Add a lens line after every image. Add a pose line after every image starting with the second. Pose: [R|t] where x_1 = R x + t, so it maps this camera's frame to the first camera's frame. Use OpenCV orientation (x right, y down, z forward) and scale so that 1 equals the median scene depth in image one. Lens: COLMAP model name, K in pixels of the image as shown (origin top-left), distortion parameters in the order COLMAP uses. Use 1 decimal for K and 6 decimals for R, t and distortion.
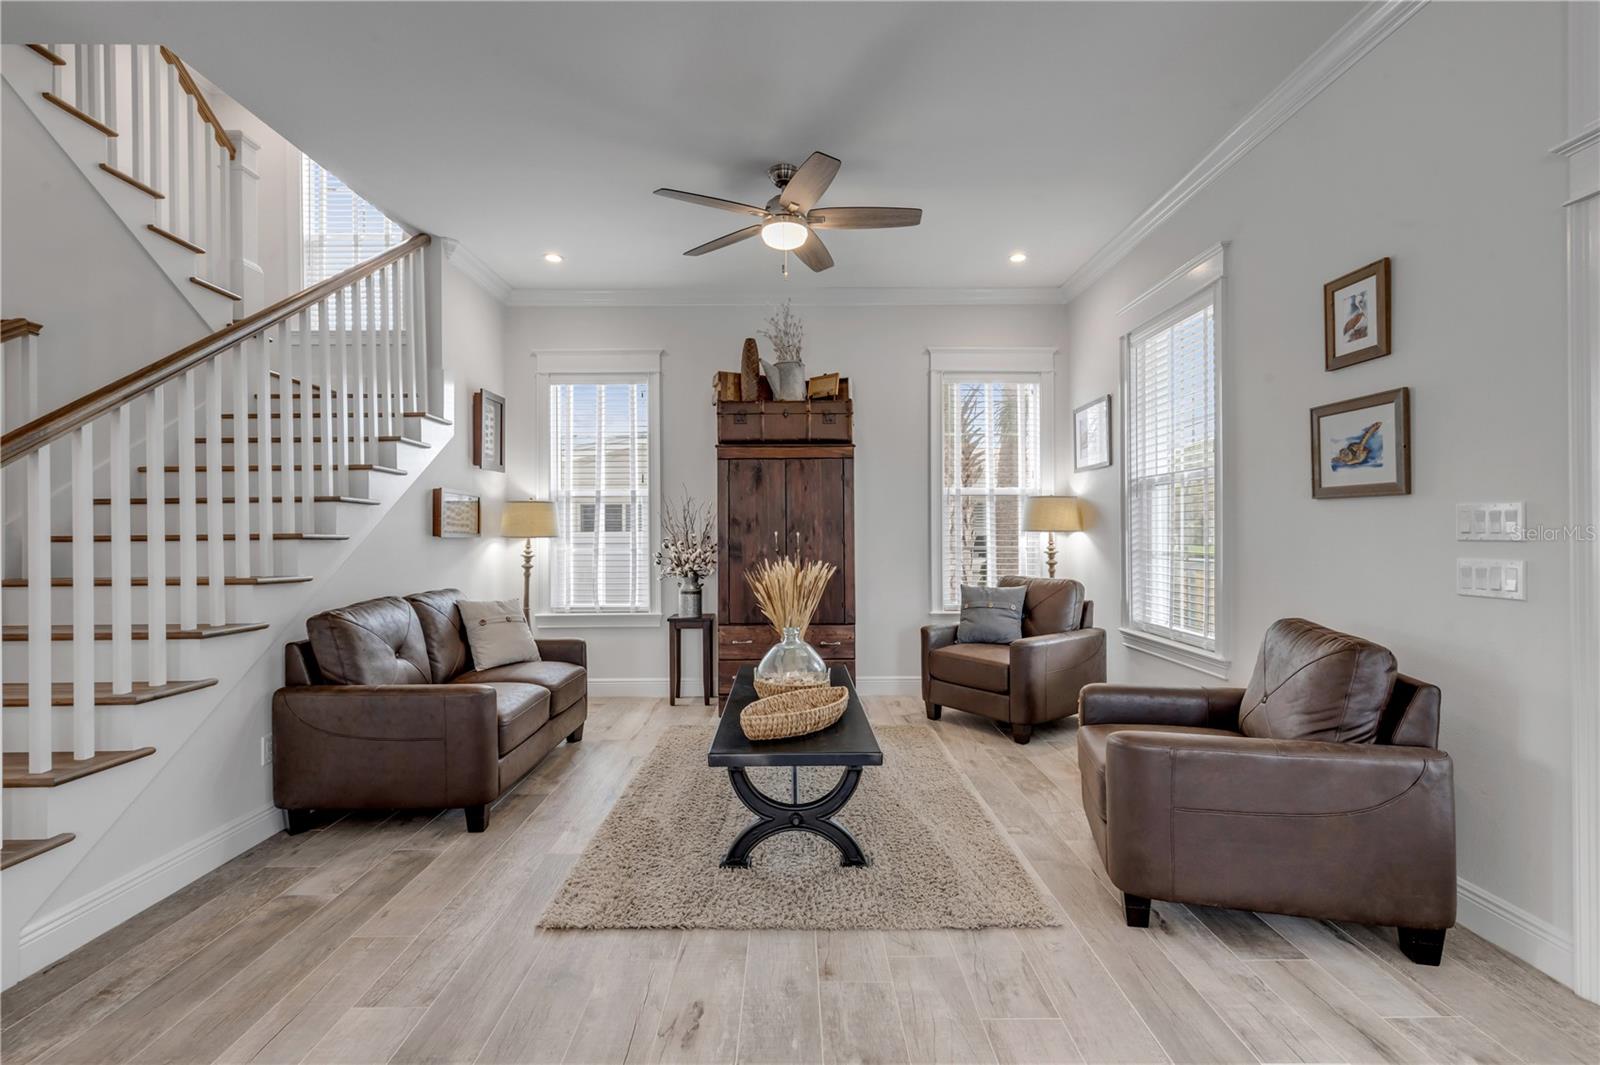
lens RADIAL K [[727.2, 0, 796.9], [0, 727.2, 528.4], [0, 0, 1]] dist [0.008738, -0.002993]
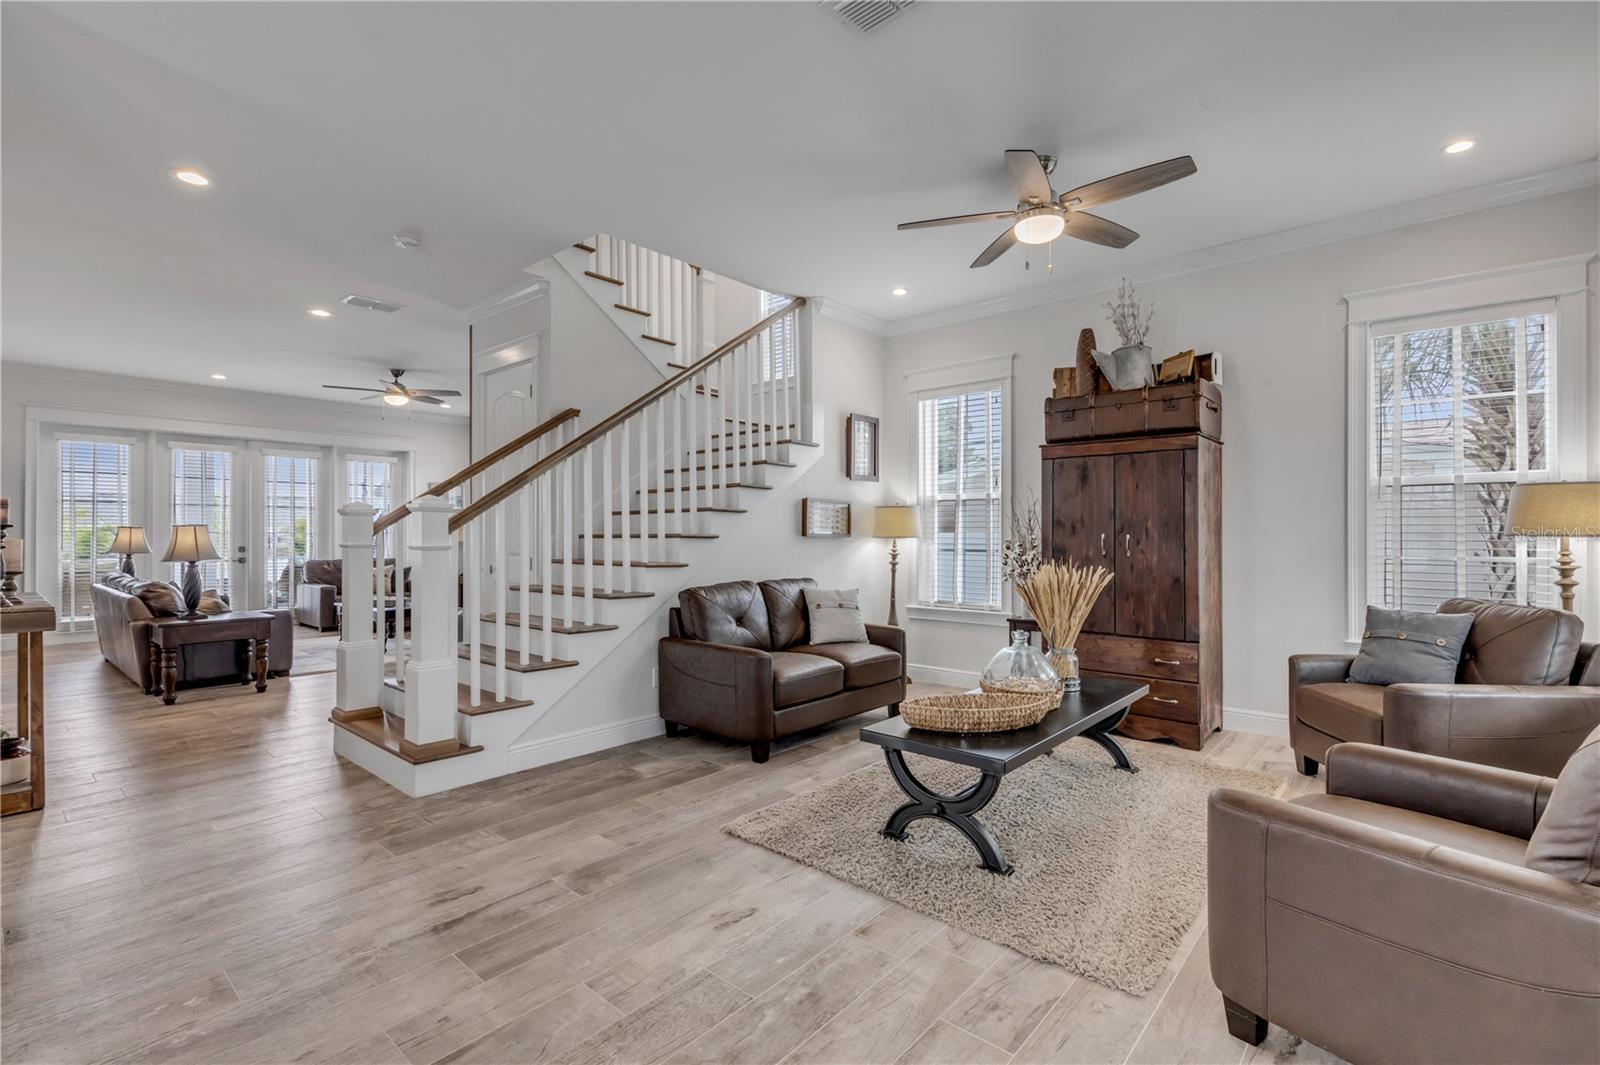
lens RADIAL K [[727.2, 0, 791.4], [0, 727.2, 530.1], [0, 0, 1]] dist [0.008738, -0.002993]
pose [[0.745133, 0.001837, -0.666913, 0.390439], [-0.000852, 0.999998, 0.001803, -0.002197], [0.666915, -0.000776, 0.745133, 0.056558]]
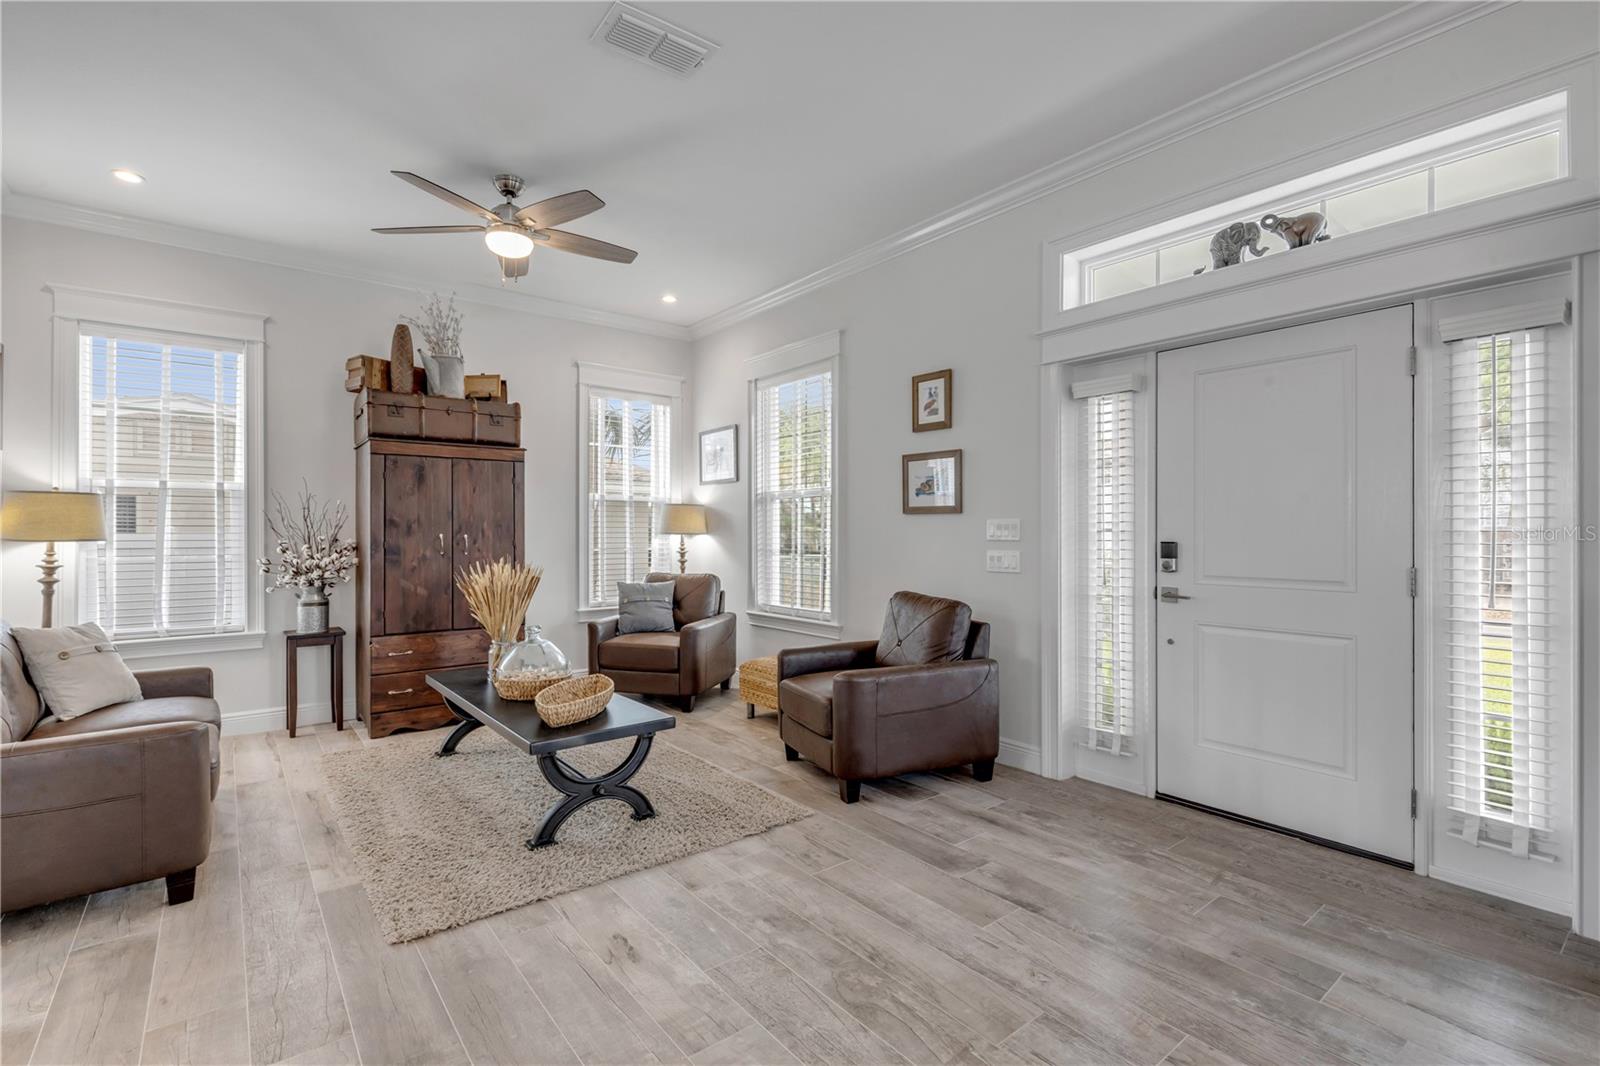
lens RADIAL K [[727.2, 0, 798.3], [0, 727.2, 530.9], [0, 0, 1]] dist [0.008738, -0.002993]
pose [[0.786901, 0.004144, 0.617065, -0.331349], [-0.005175, 0.999987, -0.000117, -0.002533], [-0.617057, -0.003101, 0.786912, -0.056124]]
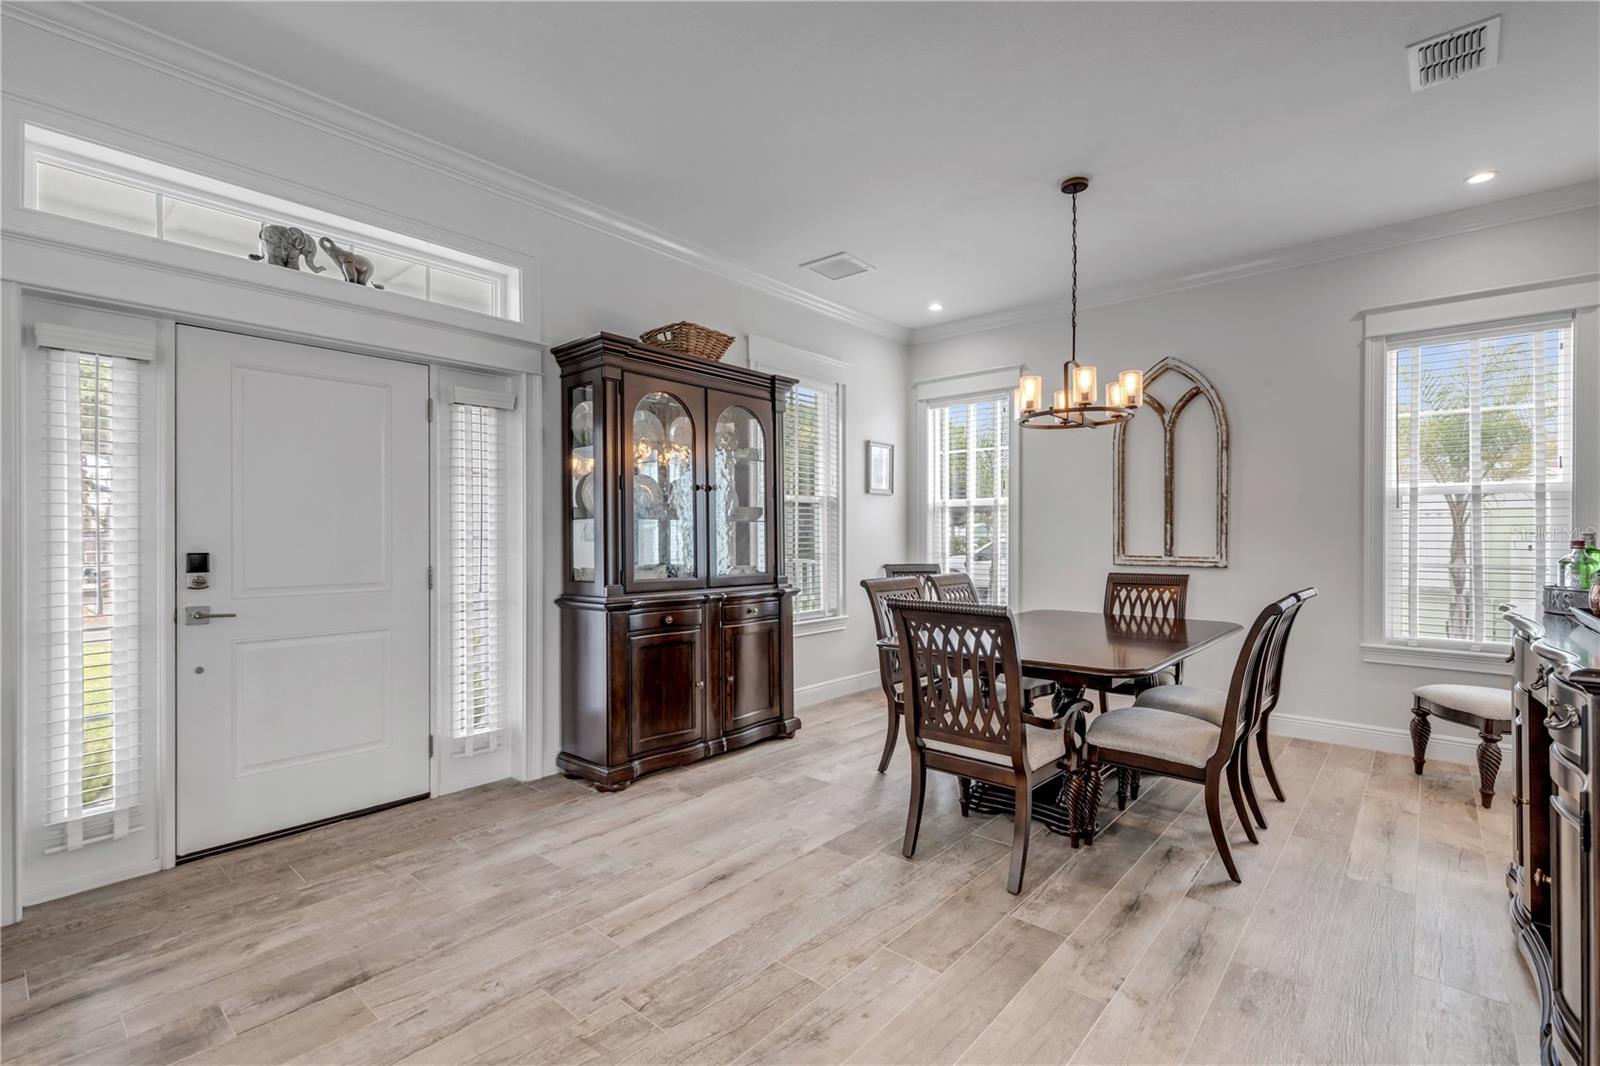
lens RADIAL K [[727.2, 0, 796.7], [0, 727.2, 537.2], [0, 0, 1]] dist [0.008738, -0.002993]
pose [[-0.748309, -0.004832, 0.663333, -0.393516], [-0.004006, 0.999988, 0.002766, -0.013471], [-0.663339, -0.000587, -0.748319, 0.536746]]
